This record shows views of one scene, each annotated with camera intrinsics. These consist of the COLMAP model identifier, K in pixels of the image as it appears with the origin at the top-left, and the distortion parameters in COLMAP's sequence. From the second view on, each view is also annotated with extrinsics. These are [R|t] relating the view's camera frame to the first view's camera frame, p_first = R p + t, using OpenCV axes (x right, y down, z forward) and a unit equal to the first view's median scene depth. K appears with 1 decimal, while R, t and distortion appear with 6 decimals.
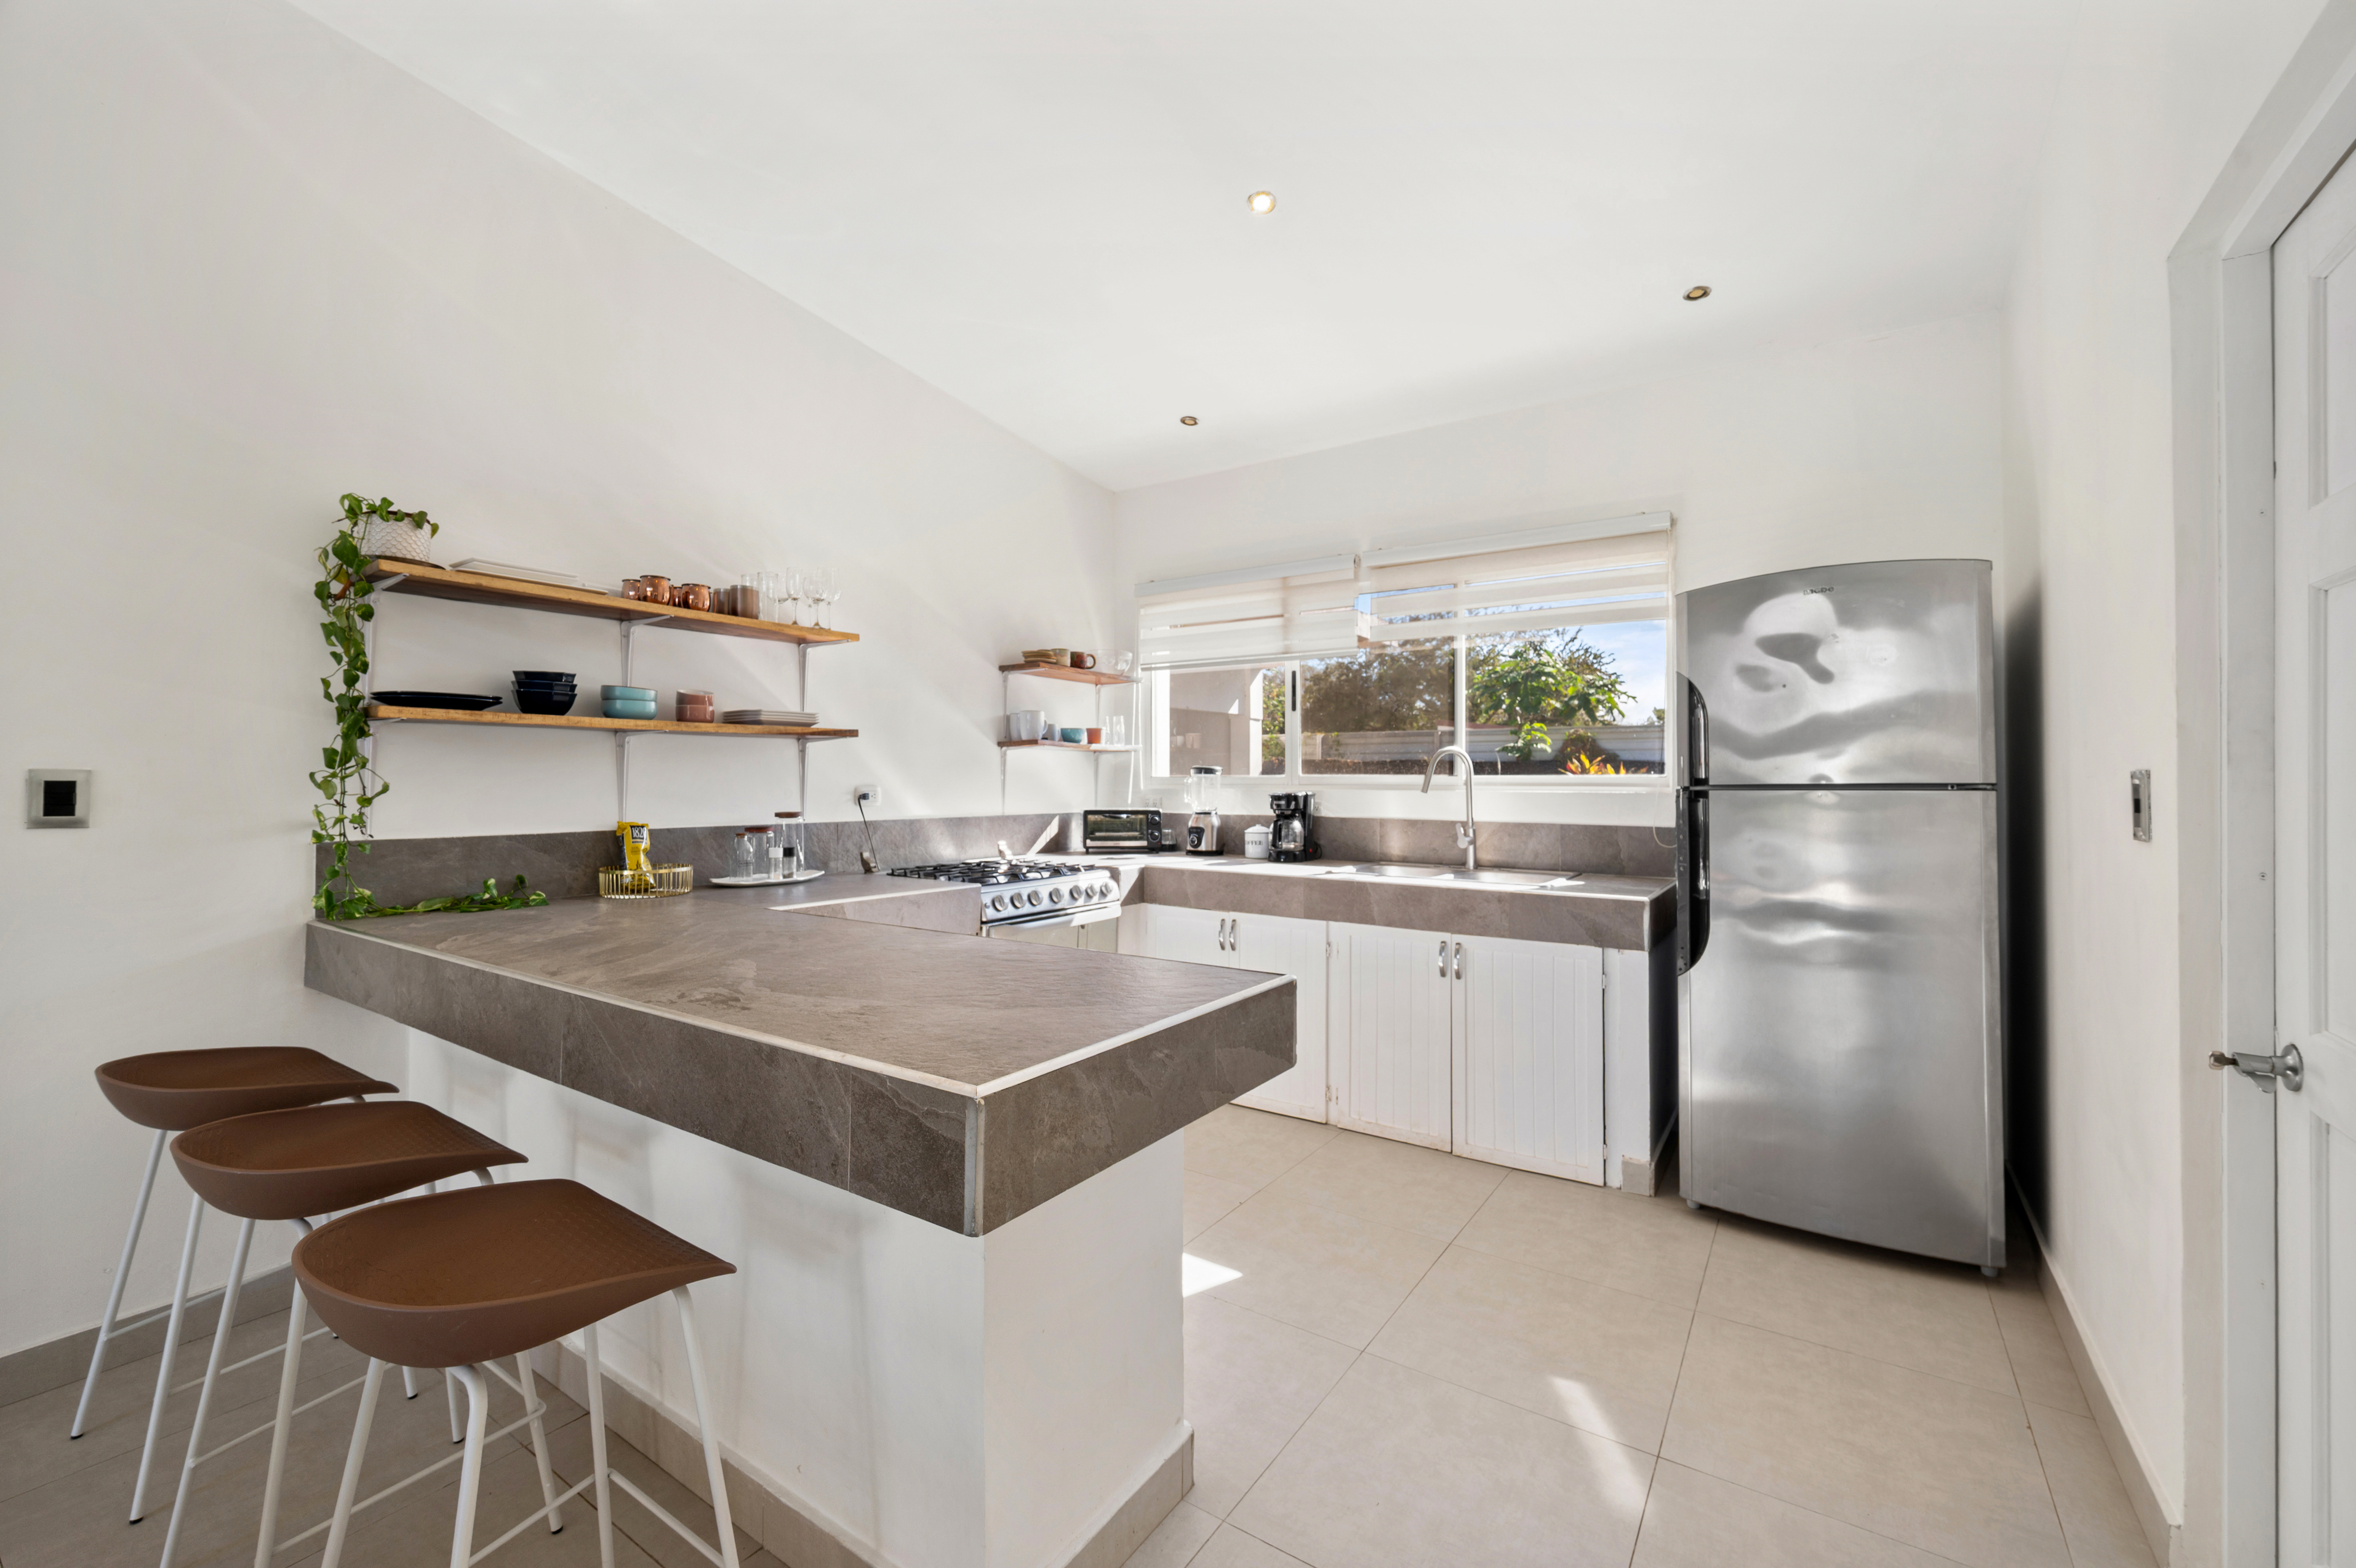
lens RADIAL K [[961.2, 0, 1181.9], [0, 961.2, 770.2], [0, 0, 1]] dist [0.000422, 0.000043]
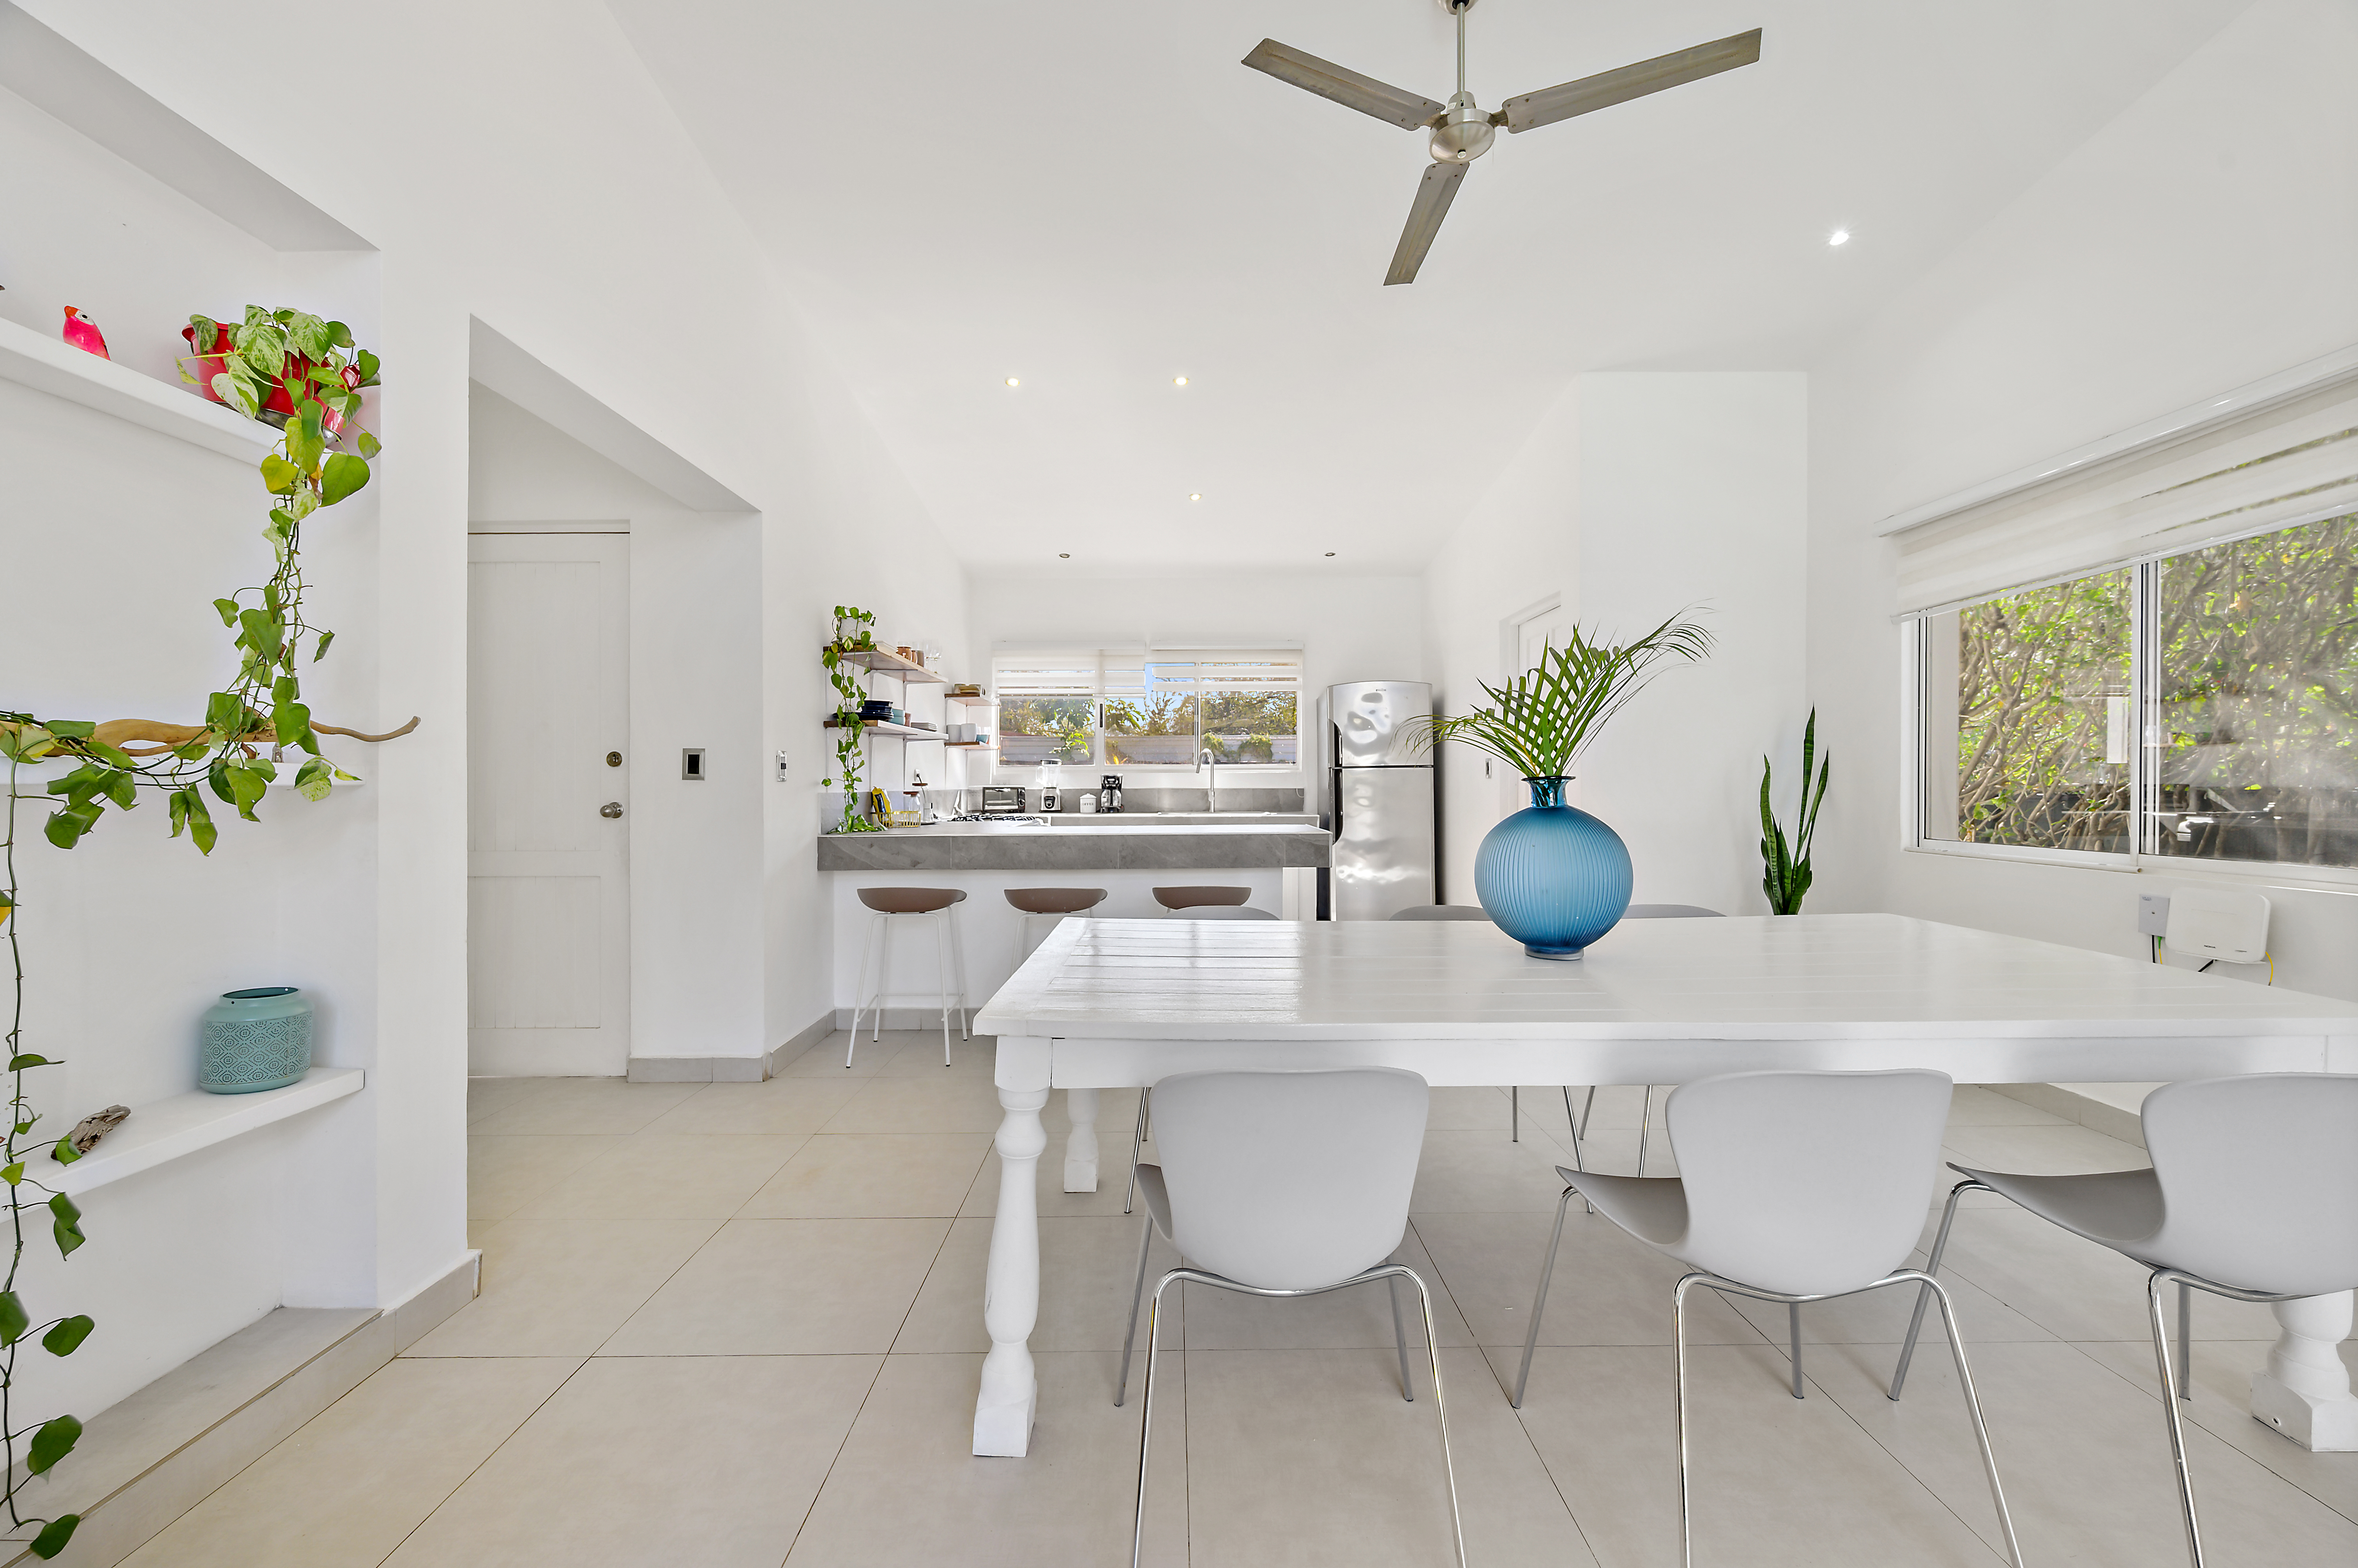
lens RADIAL K [[962.0, 0, 1175.3], [0, 962.0, 788.9], [0, 0, 1]] dist [0.000422, 0.000043]
pose [[0.833997, -0.007559, 0.551718, -0.765854], [0.002837, 0.999952, 0.009412, 0.033924], [-0.551762, -0.006285, 0.833978, -0.529732]]
